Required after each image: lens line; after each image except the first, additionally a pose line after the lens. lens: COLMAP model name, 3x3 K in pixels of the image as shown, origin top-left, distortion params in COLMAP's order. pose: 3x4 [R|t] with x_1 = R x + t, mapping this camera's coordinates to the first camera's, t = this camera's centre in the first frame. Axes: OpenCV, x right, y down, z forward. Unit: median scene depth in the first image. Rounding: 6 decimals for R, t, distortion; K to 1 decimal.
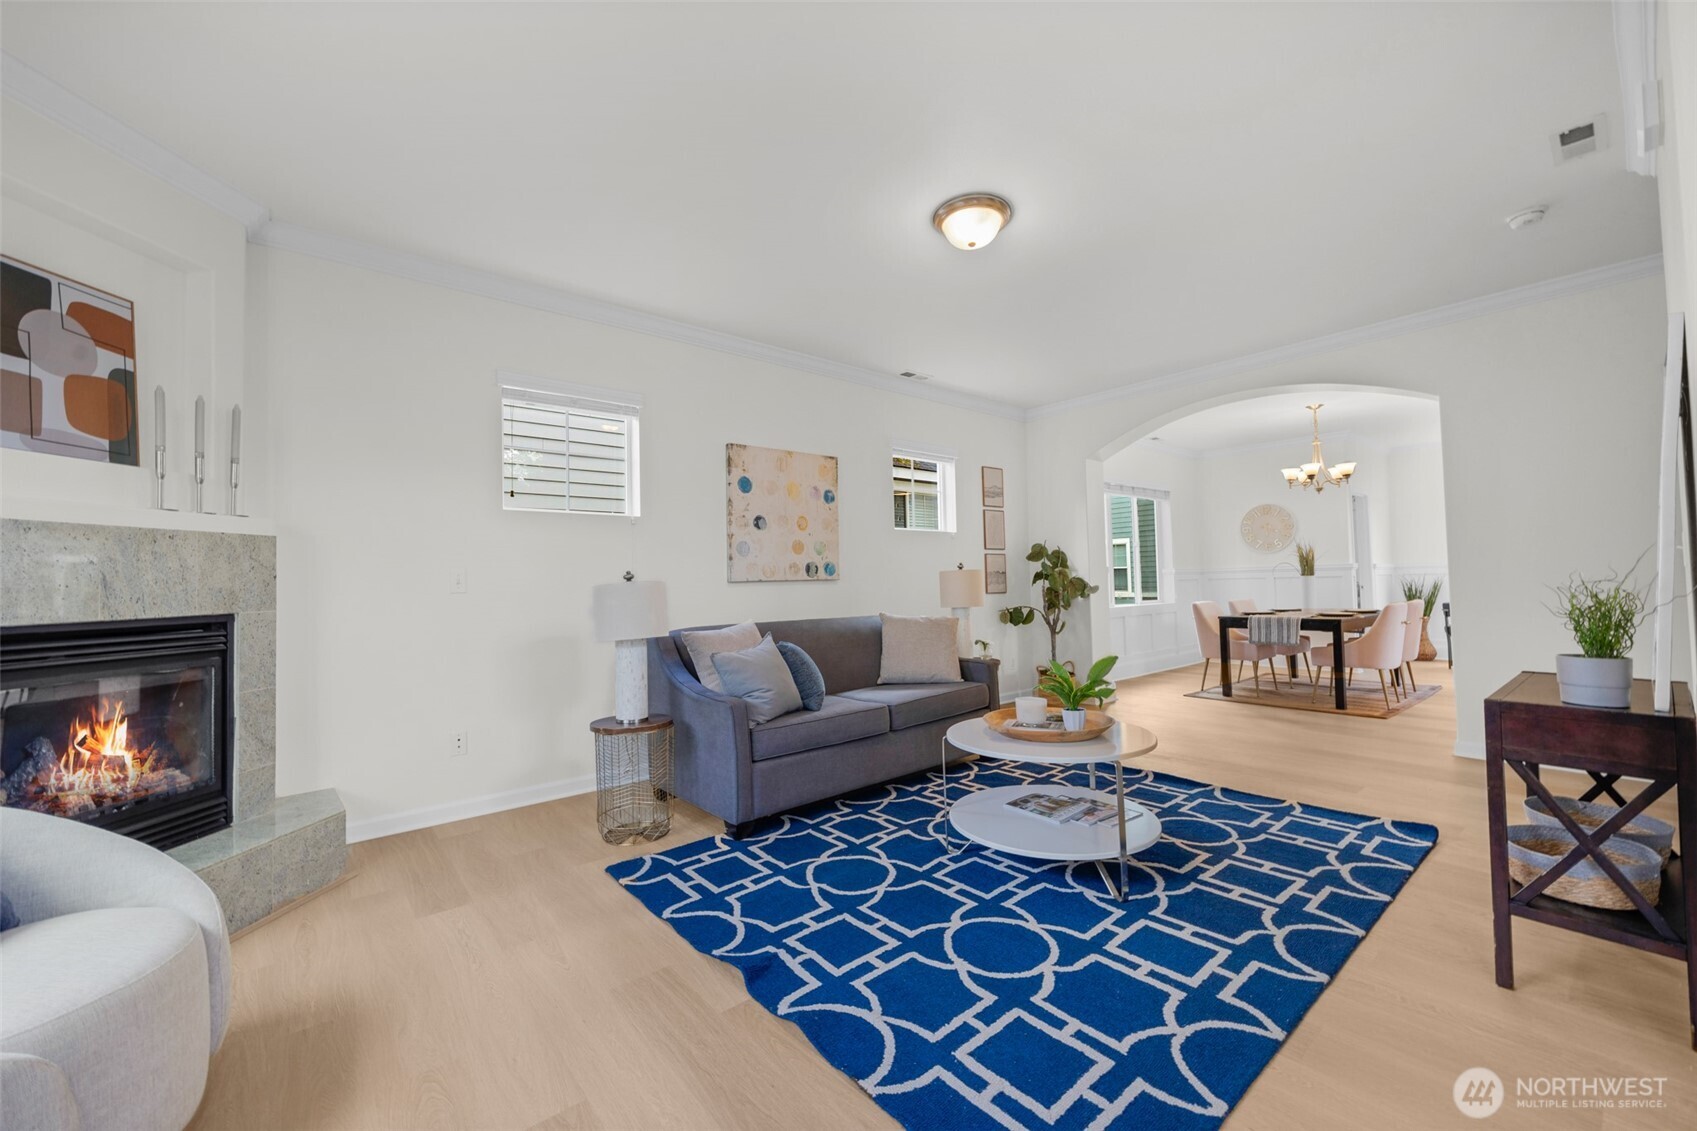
lens RADIAL K [[666.7, 0, 842.5], [0, 666.7, 572.6], [0, 0, 1]] dist [0.001345, 0.000017]
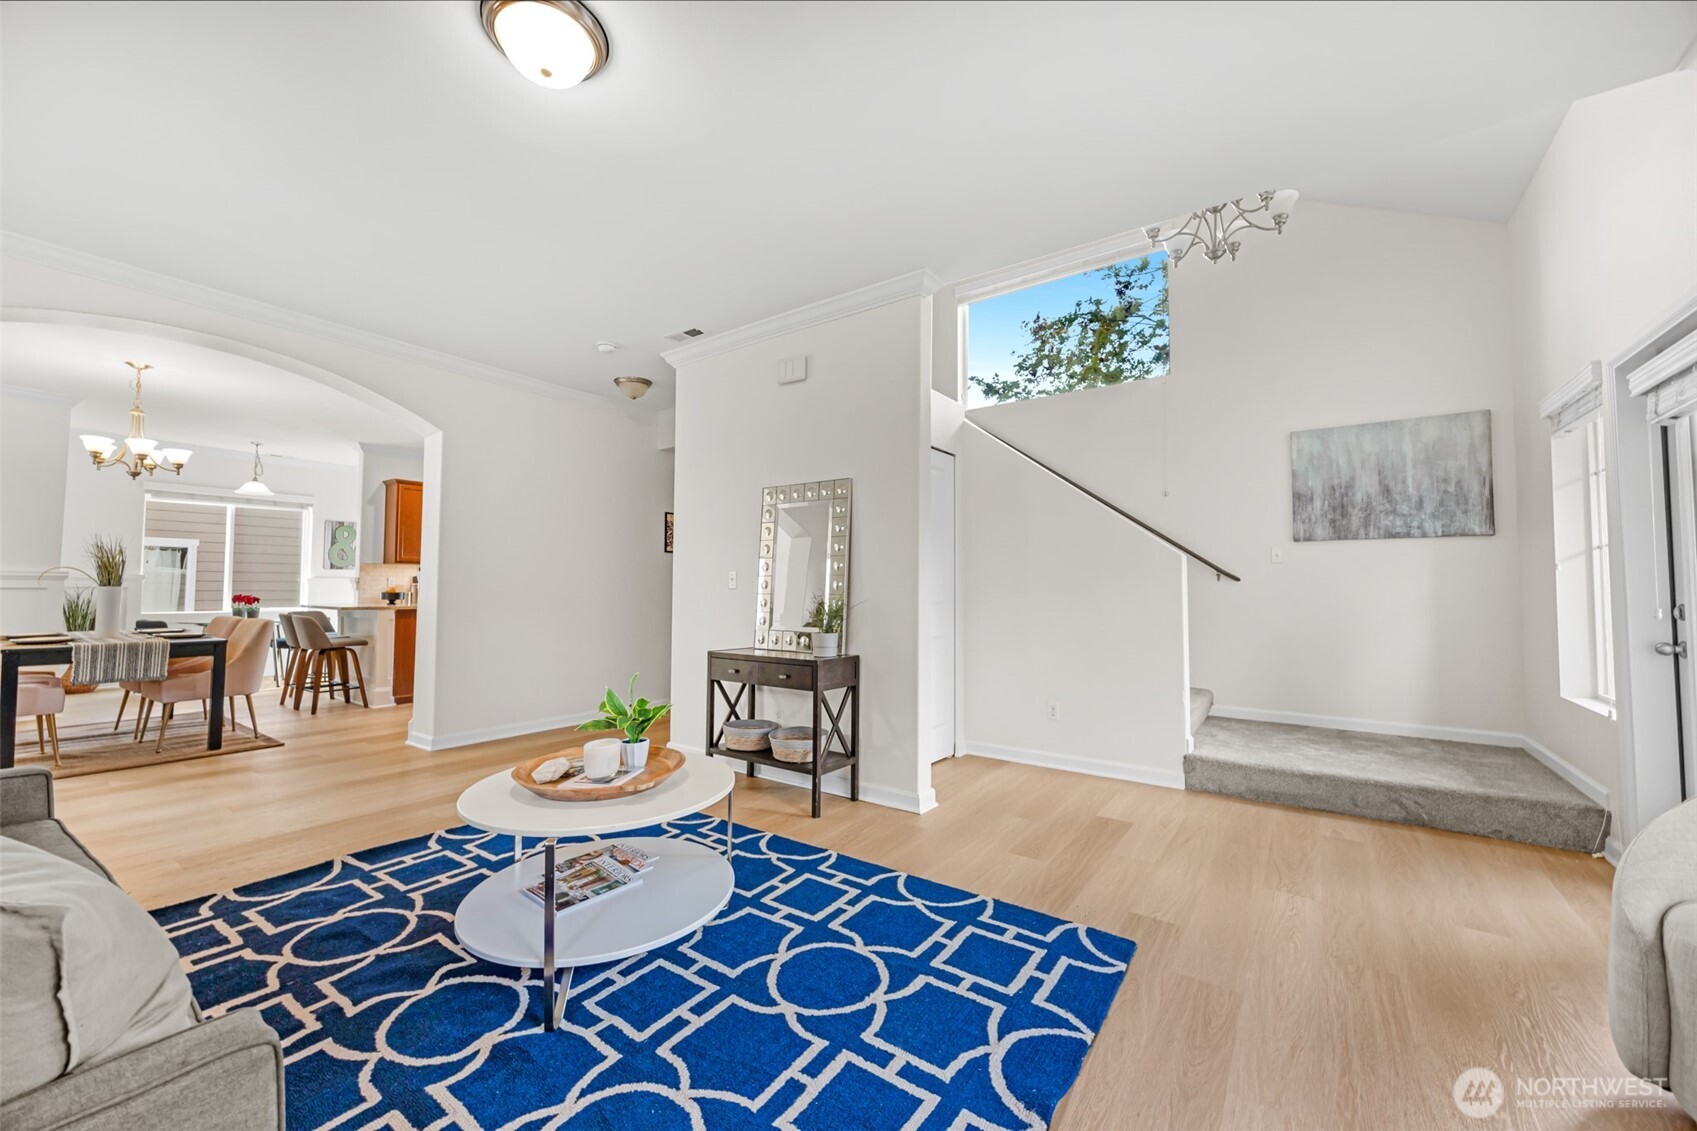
lens RADIAL K [[666.7, 0, 841.5], [0, 666.7, 569.3], [0, 0, 1]] dist [0.001345, 0.000017]
pose [[-0.273828, 0.052708, 0.960333, -0.708185], [-0.017661, 0.998053, -0.059814, 0.045601], [-0.961617, -0.033339, -0.272364, 1.272586]]
